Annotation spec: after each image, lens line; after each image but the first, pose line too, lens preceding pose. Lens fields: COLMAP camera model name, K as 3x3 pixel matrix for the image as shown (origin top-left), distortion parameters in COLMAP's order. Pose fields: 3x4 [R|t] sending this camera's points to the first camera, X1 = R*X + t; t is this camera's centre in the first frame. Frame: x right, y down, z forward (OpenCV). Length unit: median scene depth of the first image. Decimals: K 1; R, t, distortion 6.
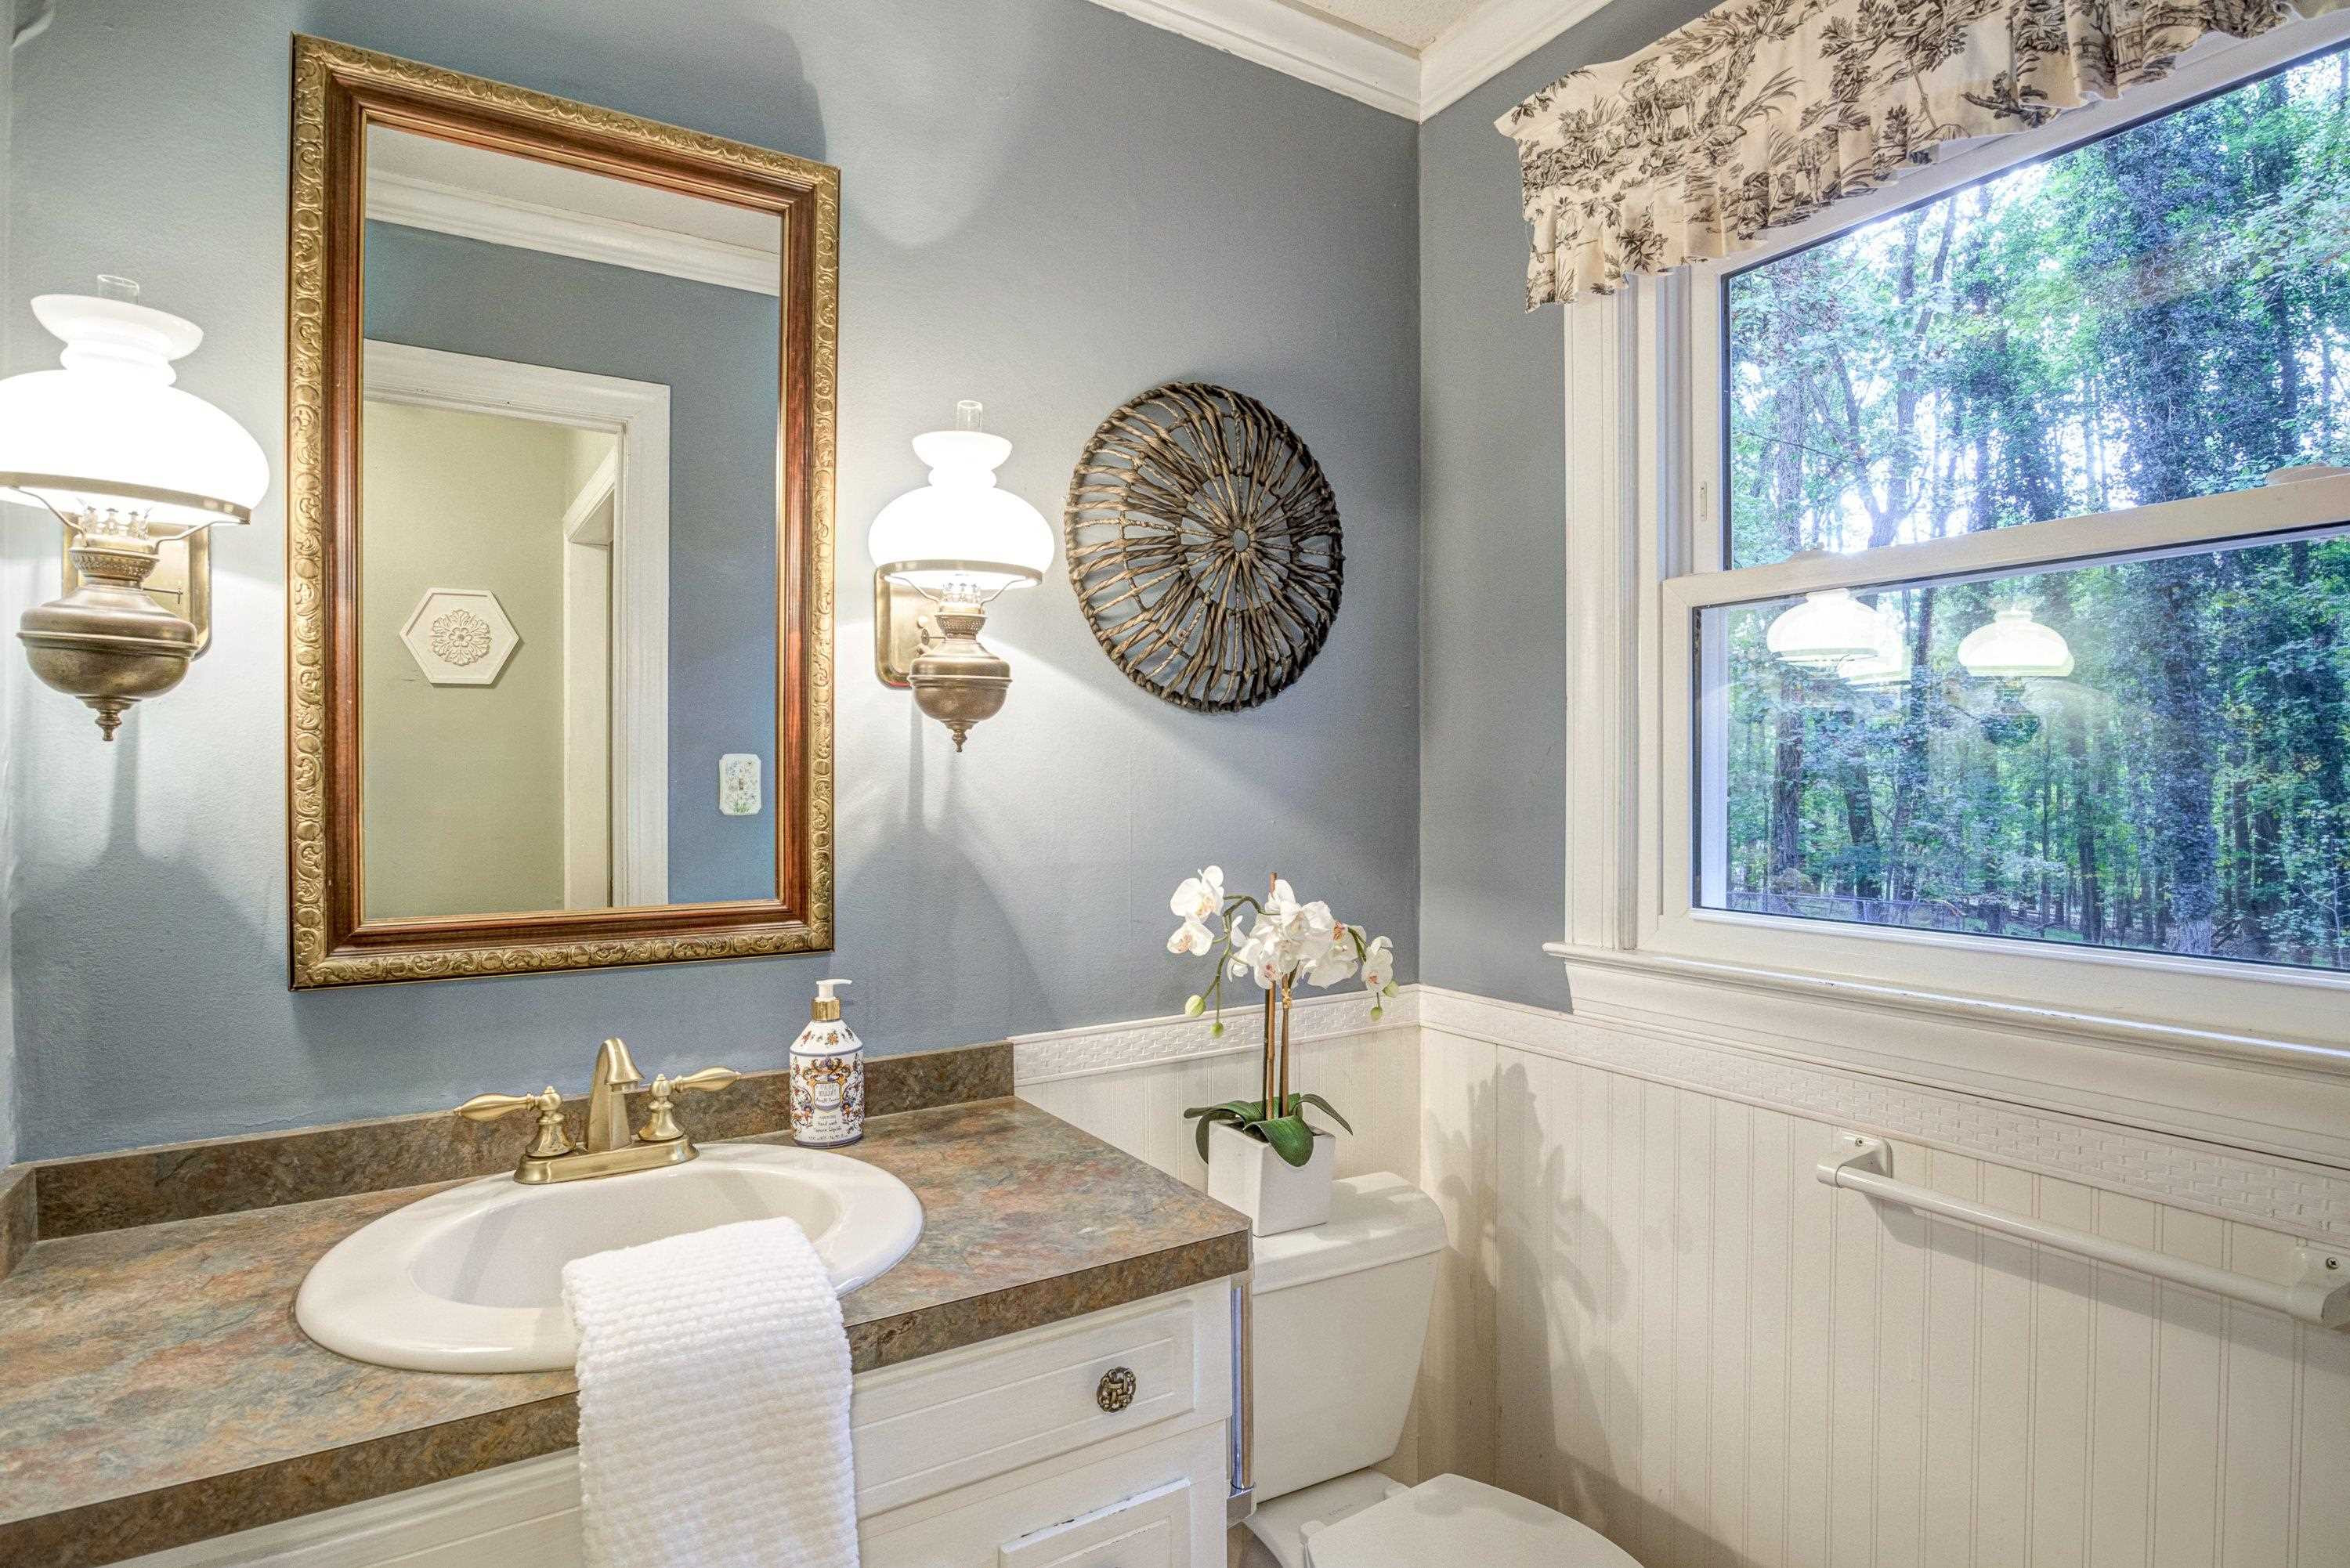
lens RADIAL K [[1199.0, 0, 1177.6], [0, 1199.0, 784.9], [0, 0, 1]] dist [-0.022408, 0.002467]
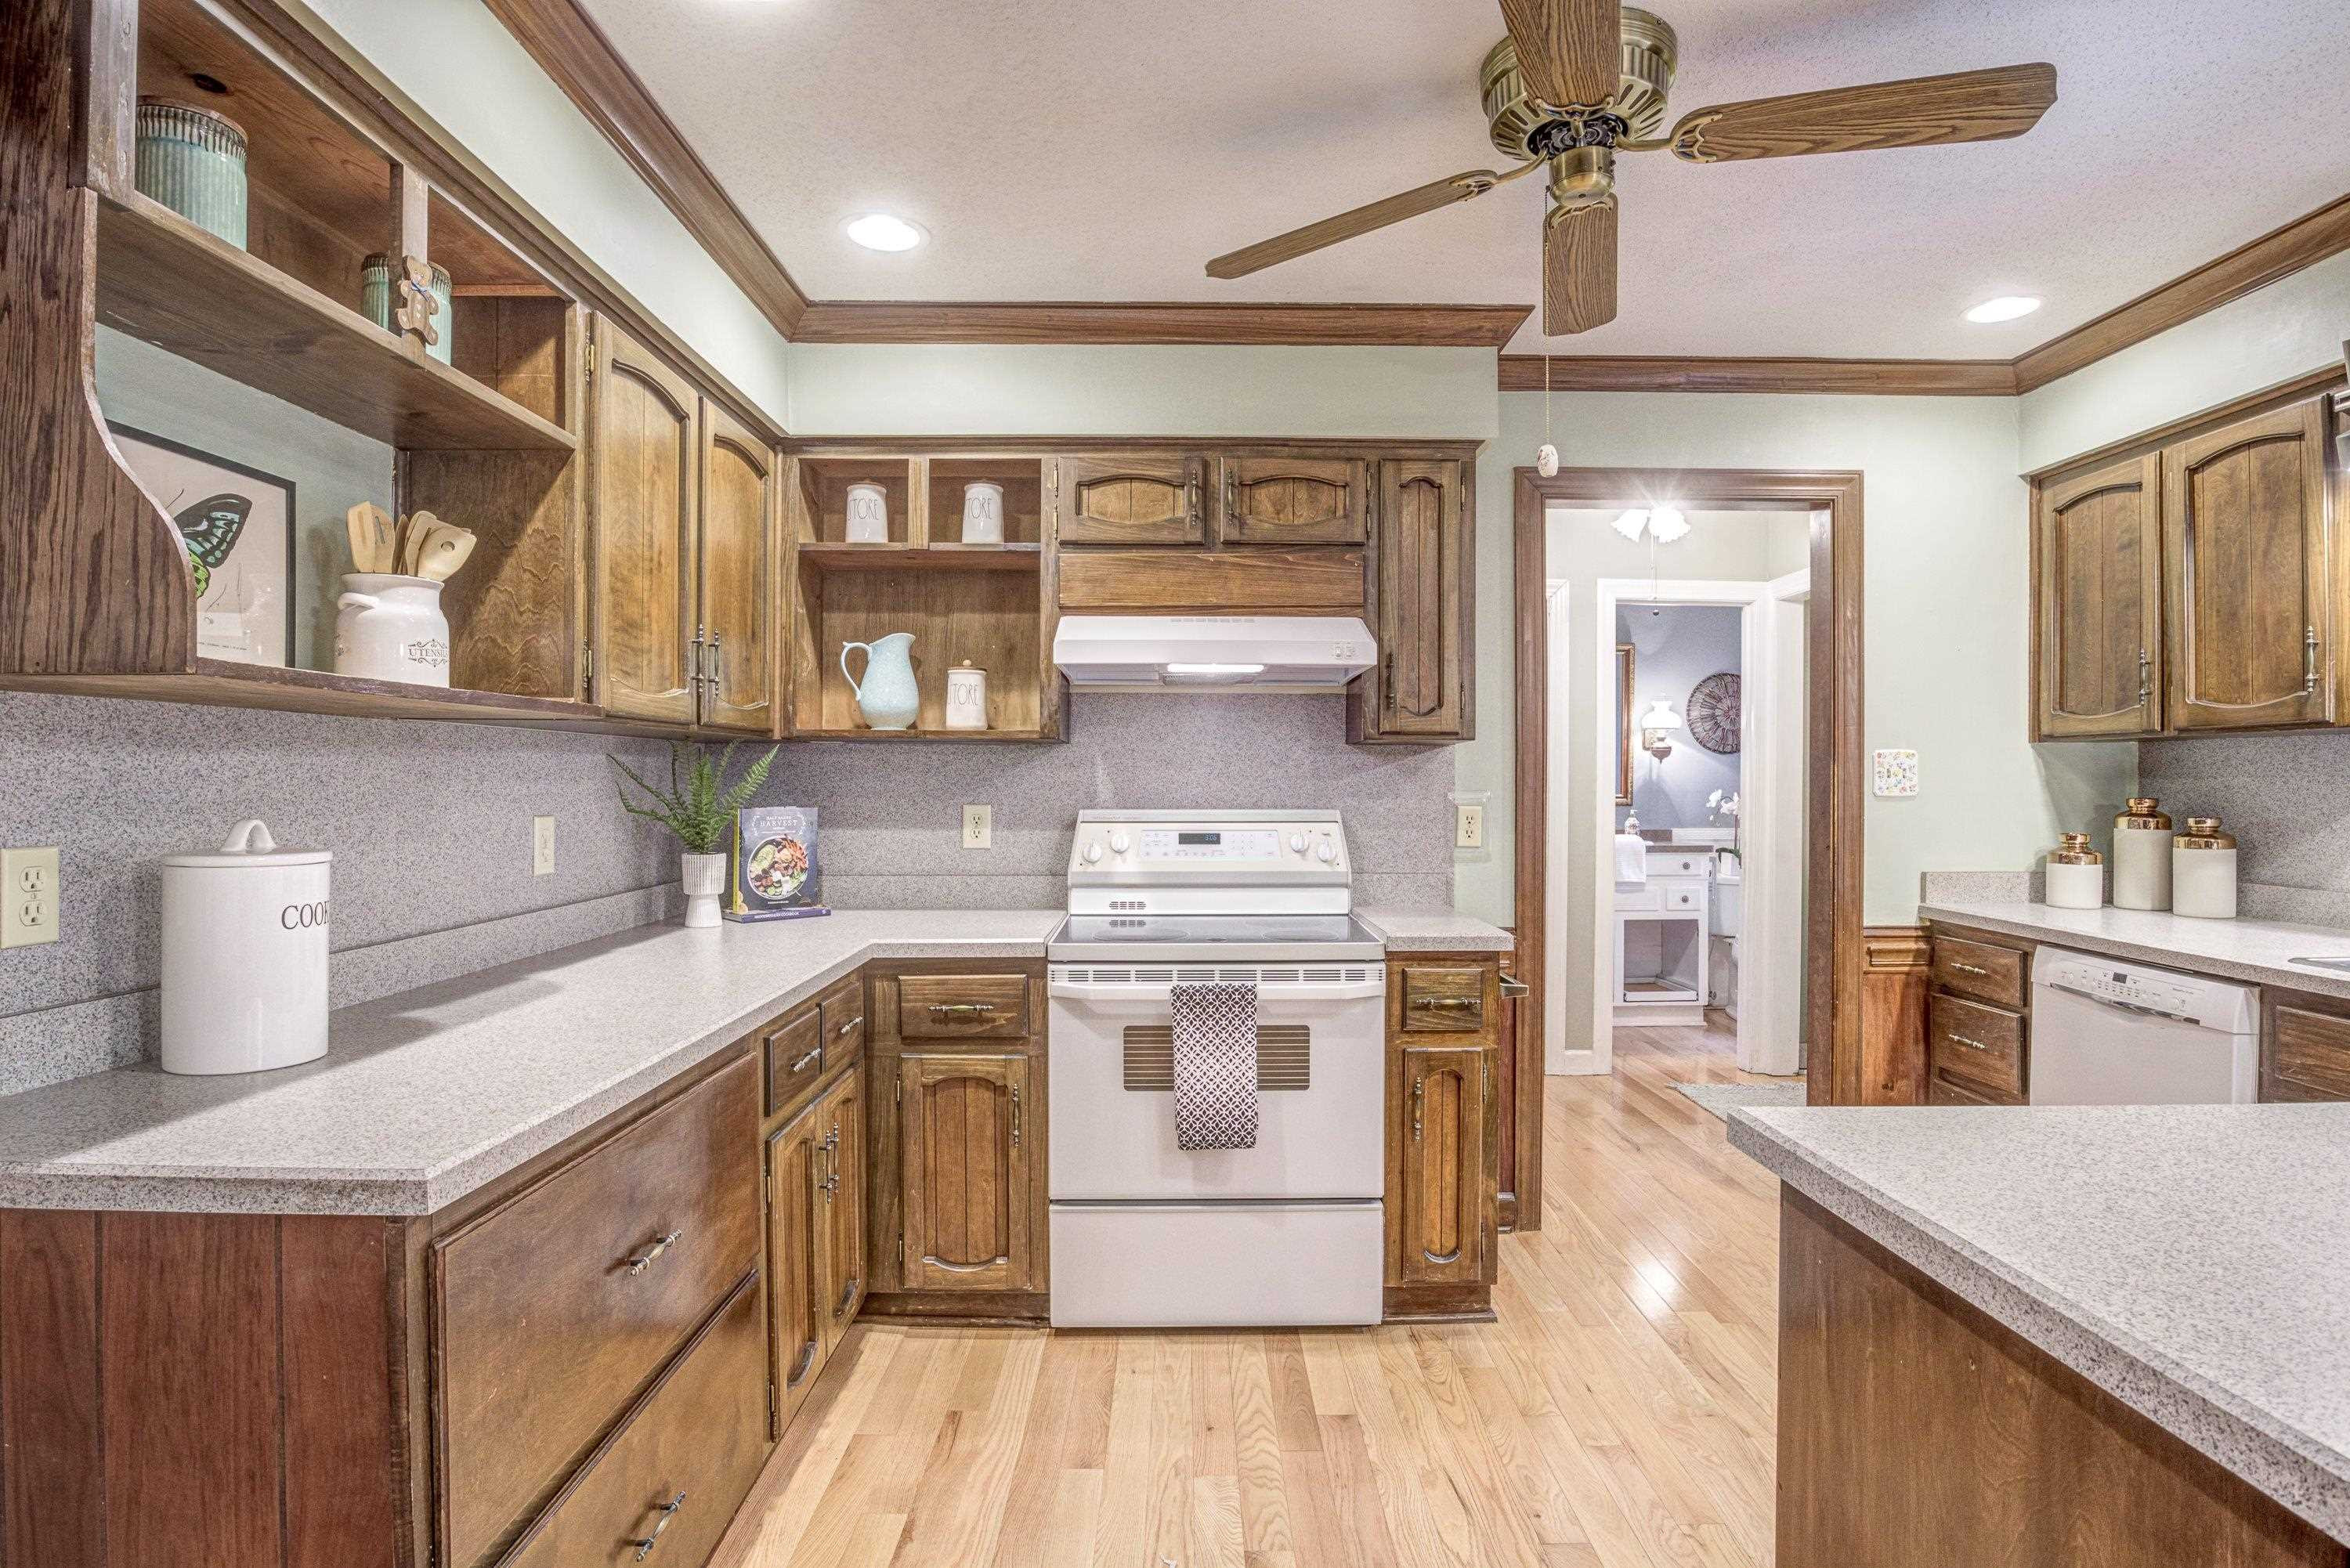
lens RADIAL K [[1199.0, 0, 1177.0], [0, 1199.0, 783.5], [0, 0, 1]] dist [-0.022408, 0.002467]
pose [[0.851910, 0.007538, -0.523633, 0.654455], [-0.006740, 0.999971, 0.003430, 0.044638], [0.523644, 0.000608, 0.851937, -3.968551]]
